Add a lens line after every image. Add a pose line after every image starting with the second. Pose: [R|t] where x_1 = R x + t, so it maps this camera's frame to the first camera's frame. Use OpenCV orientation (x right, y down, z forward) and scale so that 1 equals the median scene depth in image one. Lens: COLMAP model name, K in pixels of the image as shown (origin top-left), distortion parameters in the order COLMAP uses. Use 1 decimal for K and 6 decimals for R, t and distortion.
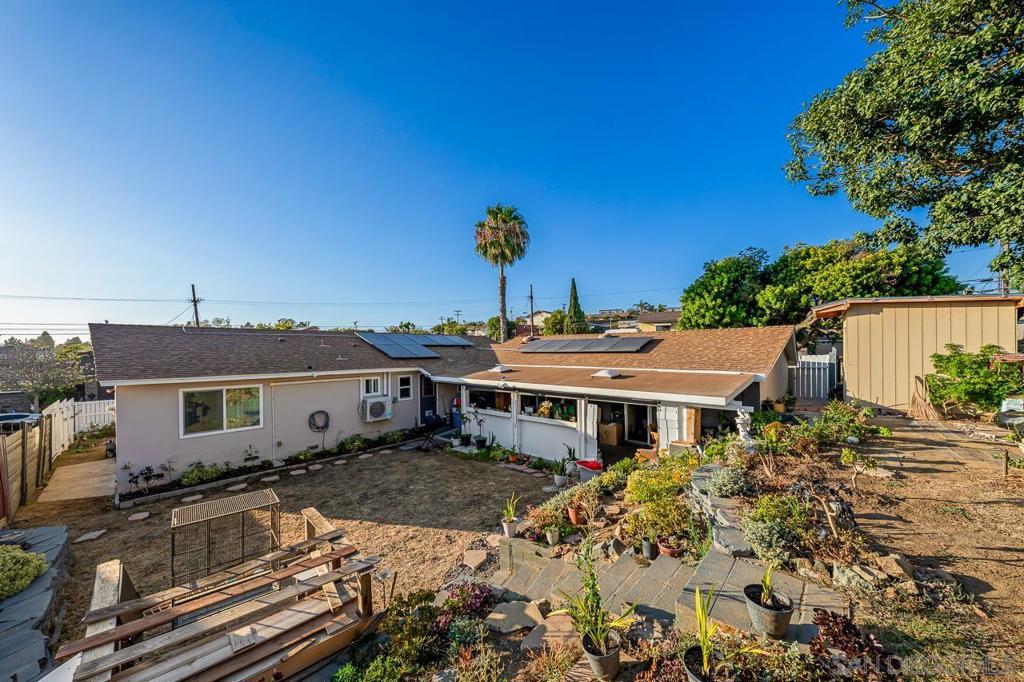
lens RADIAL K [[356.4, 0, 513.8], [0, 356.4, 360.8], [0, 0, 1]] dist [-0.000897, -0.000006]
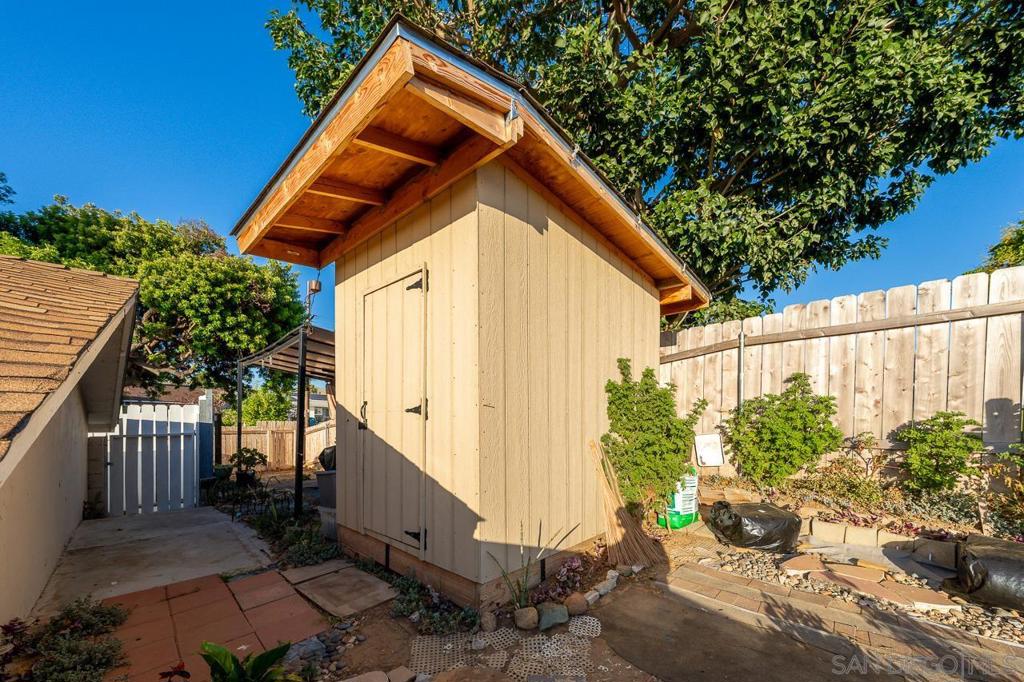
lens RADIAL K [[370.8, 0, 540.1], [0, 370.8, 420.9], [0, 0, 1]] dist [-0.000083, -0.000026]
pose [[-0.006225, 0.003847, 0.999973, 0.334684], [0.016912, 0.999850, -0.003741, 0.010388], [-0.999838, 0.016888, -0.006289, 0.464436]]
